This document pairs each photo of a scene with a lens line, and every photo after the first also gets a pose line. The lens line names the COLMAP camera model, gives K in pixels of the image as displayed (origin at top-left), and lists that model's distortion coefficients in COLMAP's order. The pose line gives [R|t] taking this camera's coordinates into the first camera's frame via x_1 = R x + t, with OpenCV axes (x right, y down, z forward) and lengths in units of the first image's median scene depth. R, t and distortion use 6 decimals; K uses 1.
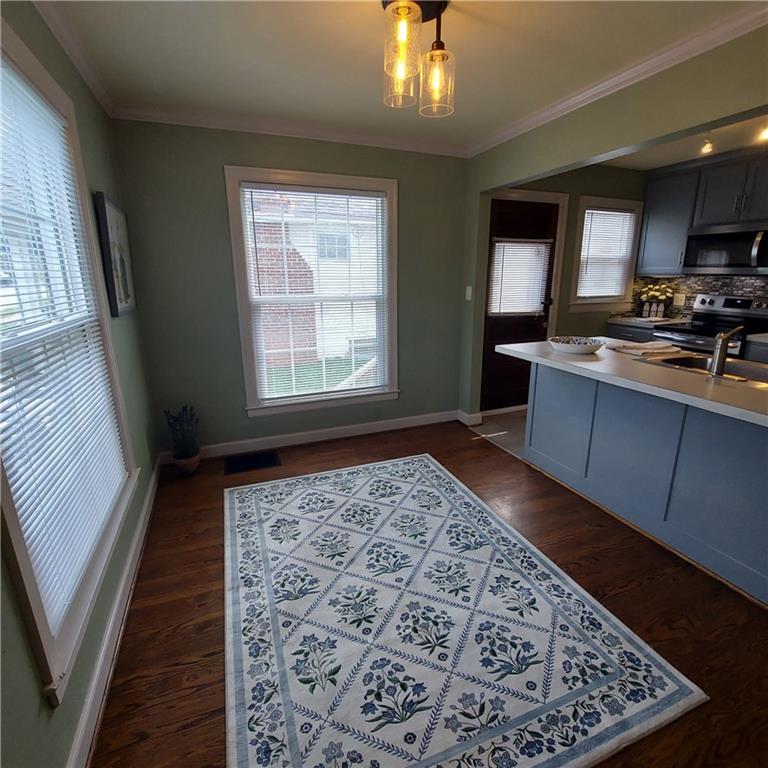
lens RADIAL K [[401.6, 0, 384.0], [0, 401.6, 384.0], [0, 0, 1]] dist [-0.039107, -0.000109]
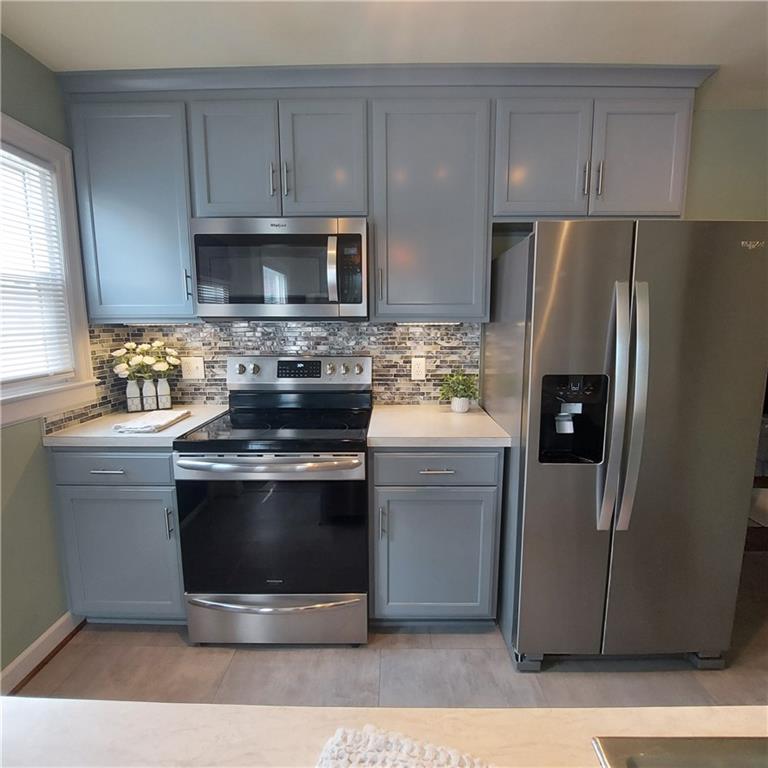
lens RADIAL K [[425.4, 0, 384.0], [0, 425.4, 384.0], [0, 0, 1]] dist [-0.003987, 0.001122]
pose [[0.384976, -0.125930, 0.914295, 0.383448], [0.241402, 0.969899, 0.031943, -0.171940], [-0.890796, 0.208416, 0.403788, 0.629969]]
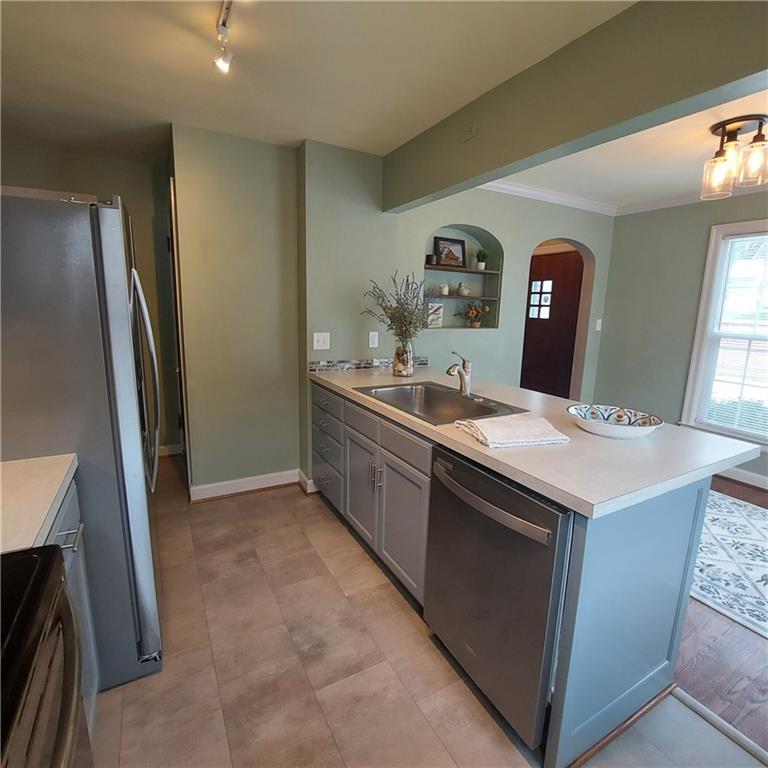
lens RADIAL K [[406.0, 0, 384.0], [0, 406.0, 384.0], [0, 0, 1]] dist [-0.019121, 0.001057]
pose [[-0.991639, 0.007882, -0.128804, 0.632226], [-0.050400, 0.895204, 0.442797, -0.286921], [0.118796, 0.445587, -0.887322, 1.011179]]
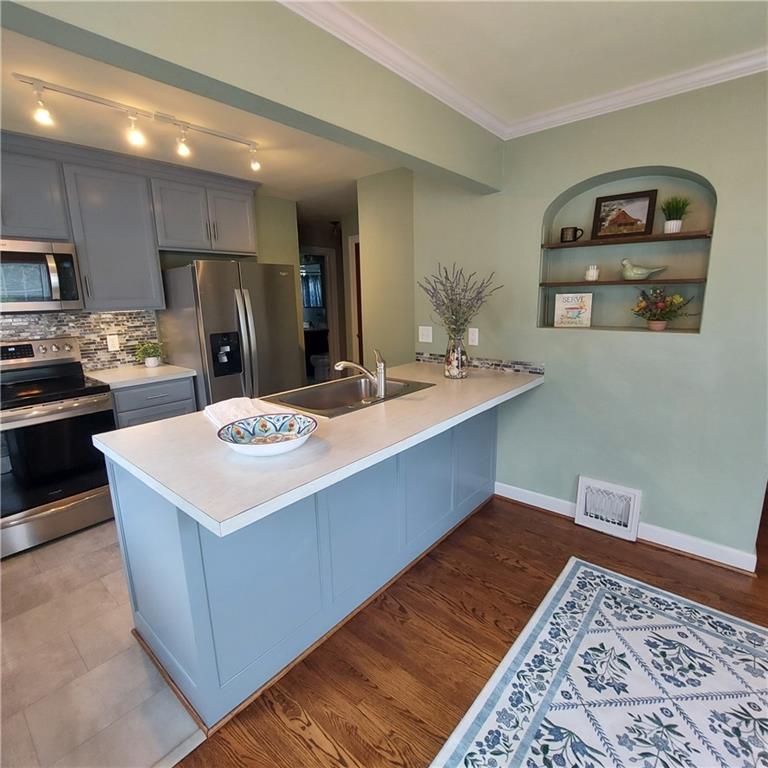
lens RADIAL K [[406.0, 0, 384.0], [0, 406.0, 384.0], [0, 0, 1]] dist [-0.019121, 0.001057]
pose [[-0.465888, -0.171149, 0.868134, -0.048375], [0.256776, 0.912746, 0.317744, -0.206335], [-0.846767, 0.370949, -0.381291, 0.705384]]
